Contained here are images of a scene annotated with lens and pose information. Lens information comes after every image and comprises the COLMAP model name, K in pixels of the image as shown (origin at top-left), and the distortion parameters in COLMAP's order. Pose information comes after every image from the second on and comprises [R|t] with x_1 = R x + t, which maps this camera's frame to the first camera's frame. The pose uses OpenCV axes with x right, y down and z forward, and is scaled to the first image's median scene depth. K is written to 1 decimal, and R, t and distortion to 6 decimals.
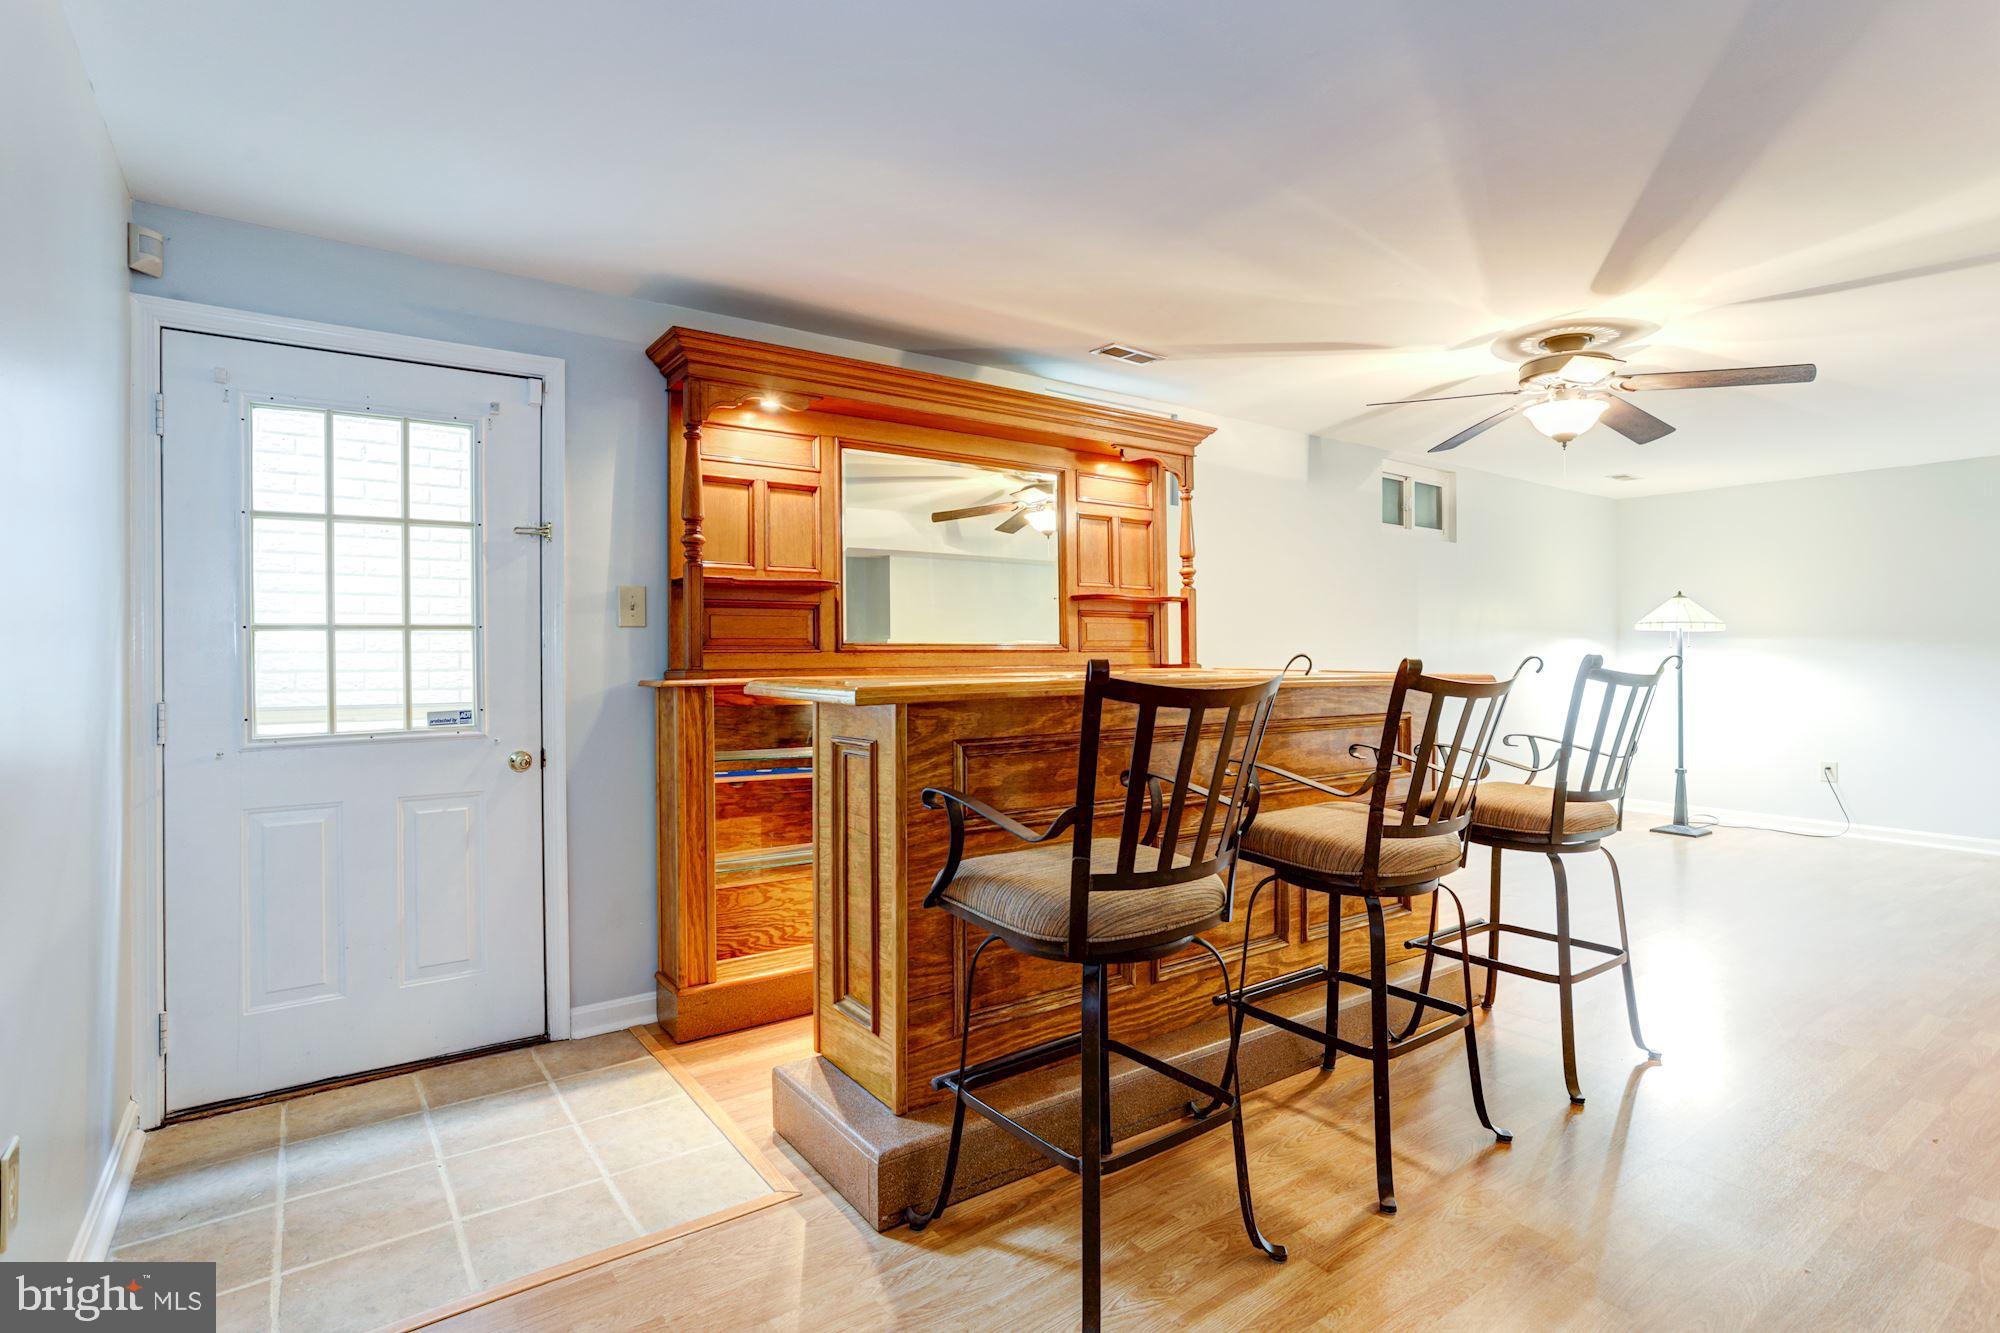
lens RADIAL K [[983.8, 0, 979.6], [0, 983.8, 652.8], [0, 0, 1]] dist [-0.057619, 0.038694]
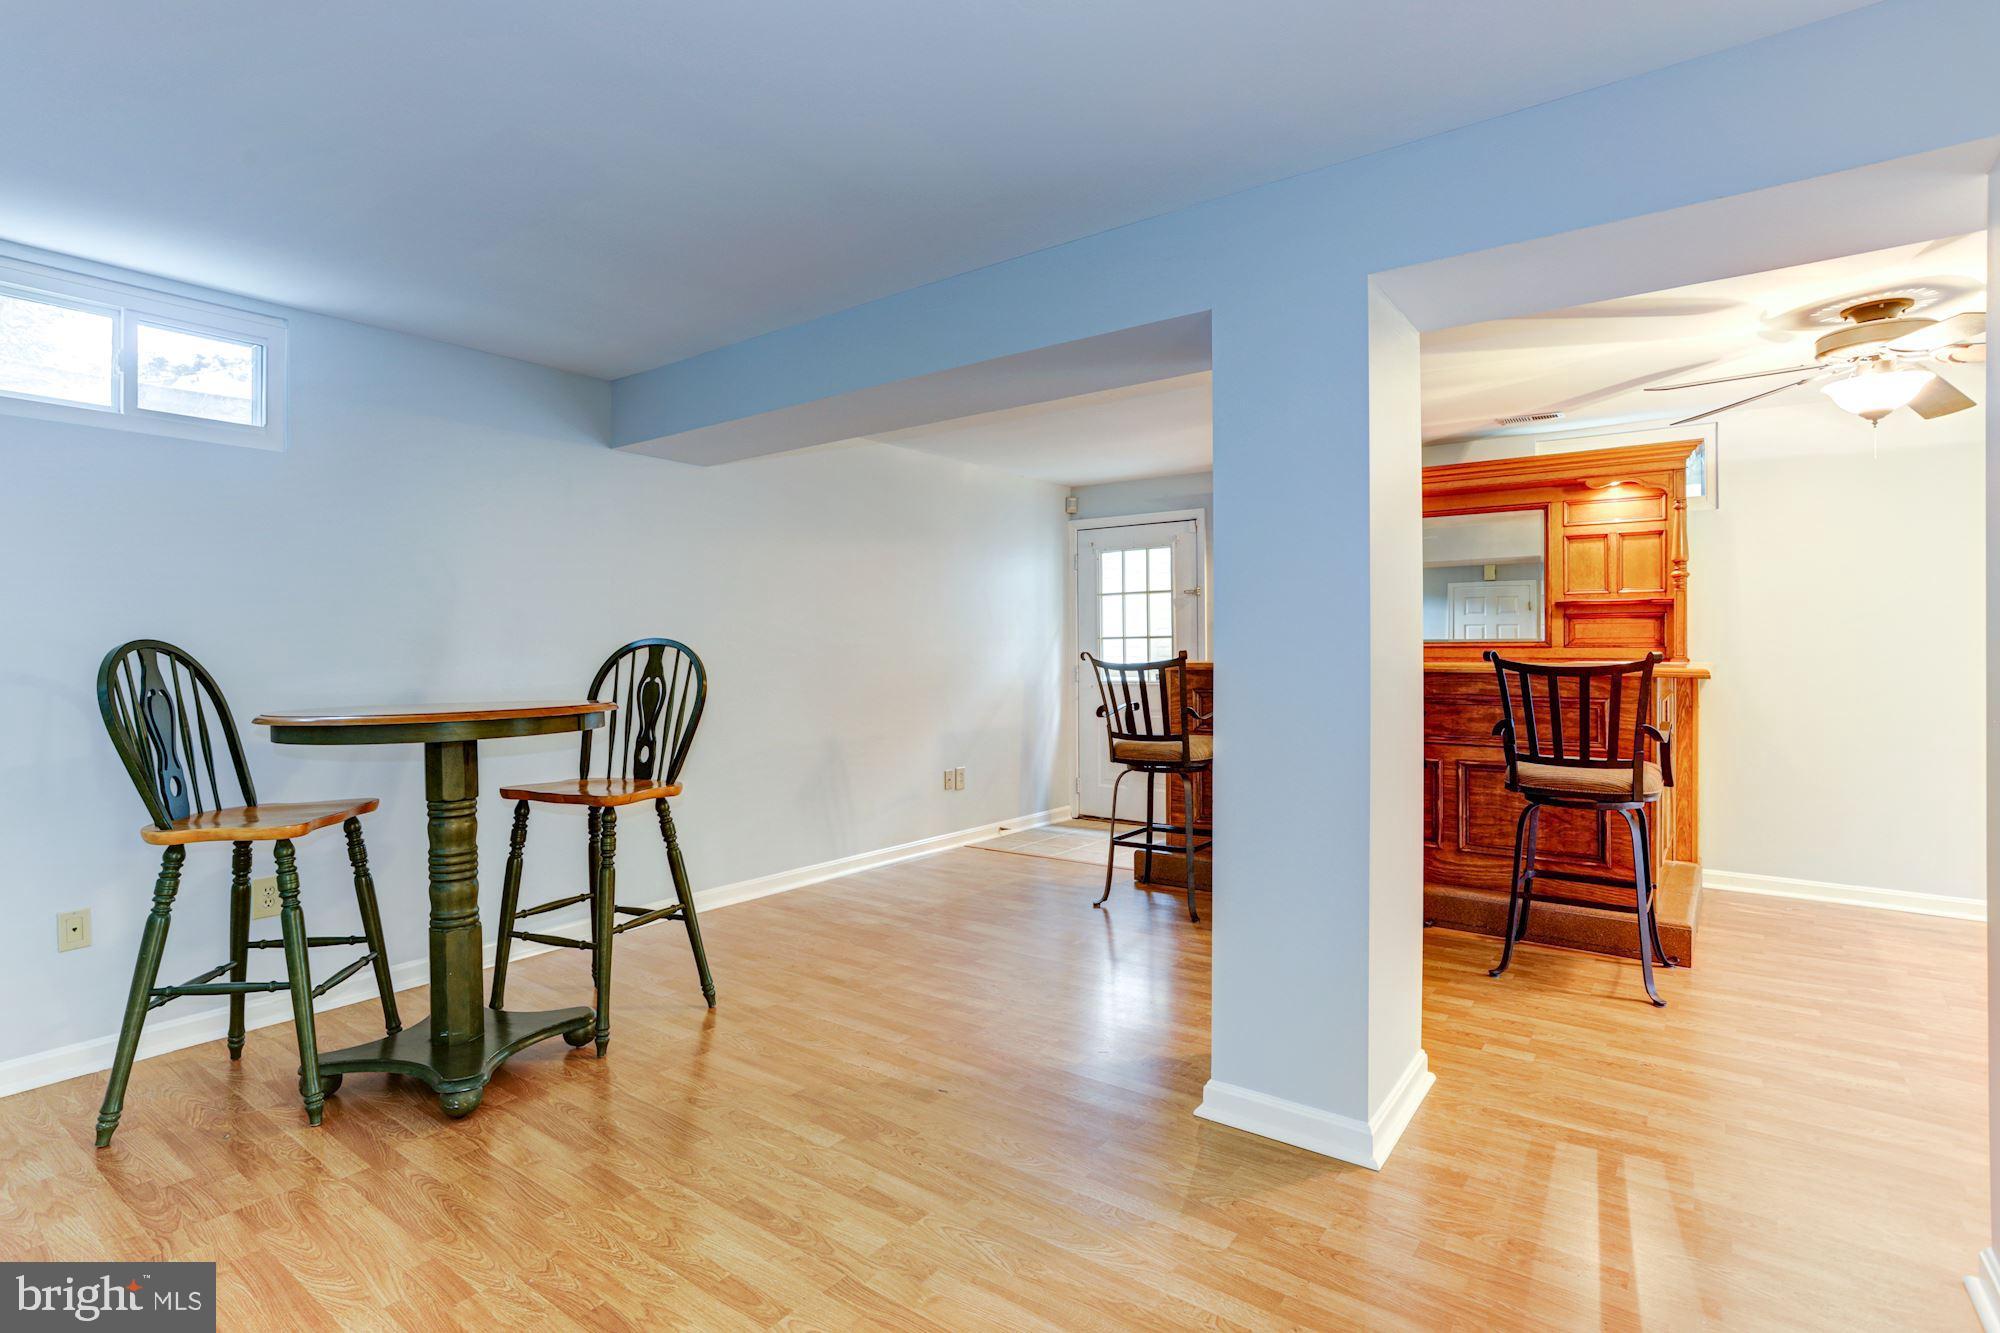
lens RADIAL K [[983.8, 0, 979.6], [0, 983.8, 652.8], [0, 0, 1]] dist [-0.057619, 0.038694]
pose [[0.306728, 0.013050, -0.951708, 1.456251], [0.006608, 0.999853, 0.015840, -0.026353], [0.951774, -0.011147, 0.306597, -0.115477]]
